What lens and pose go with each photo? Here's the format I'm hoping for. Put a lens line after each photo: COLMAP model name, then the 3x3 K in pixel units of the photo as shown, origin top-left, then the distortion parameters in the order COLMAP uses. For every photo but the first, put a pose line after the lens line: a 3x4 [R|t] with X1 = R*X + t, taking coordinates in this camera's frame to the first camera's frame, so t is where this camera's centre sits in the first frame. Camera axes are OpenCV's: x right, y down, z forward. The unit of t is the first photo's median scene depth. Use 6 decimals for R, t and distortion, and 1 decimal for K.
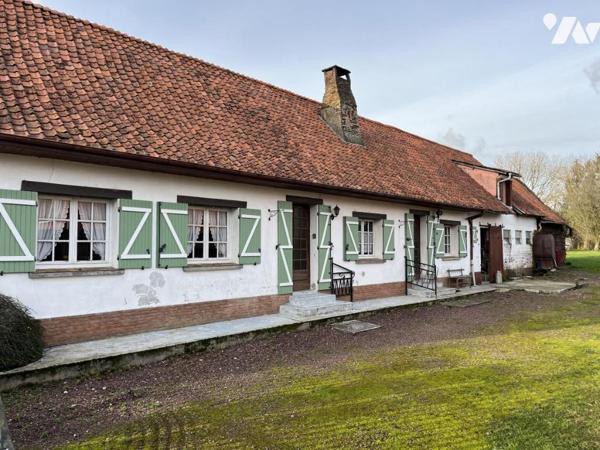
lens RADIAL K [[448.3, 0, 304.0], [0, 448.3, 224.9], [0, 0, 1]] dist [0.064617, -0.093969]
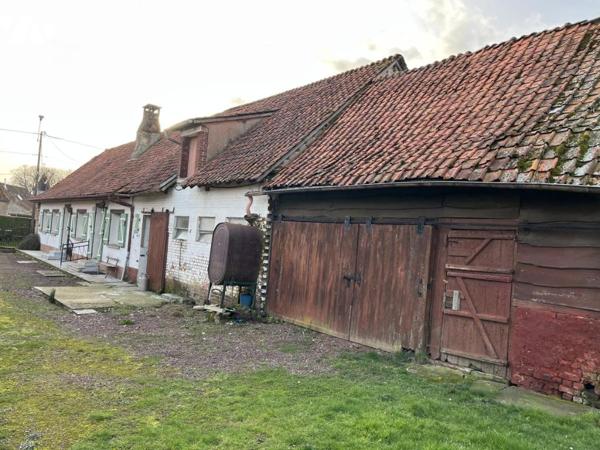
lens RADIAL K [[448.3, 0, 304.0], [0, 448.3, 224.9], [0, 0, 1]] dist [0.064617, -0.093969]
pose [[-0.118325, -0.055180, -0.991441, 2.169846], [-0.044686, 0.997739, -0.050197, 0.096938], [0.991969, 0.038364, -0.120523, 2.601948]]
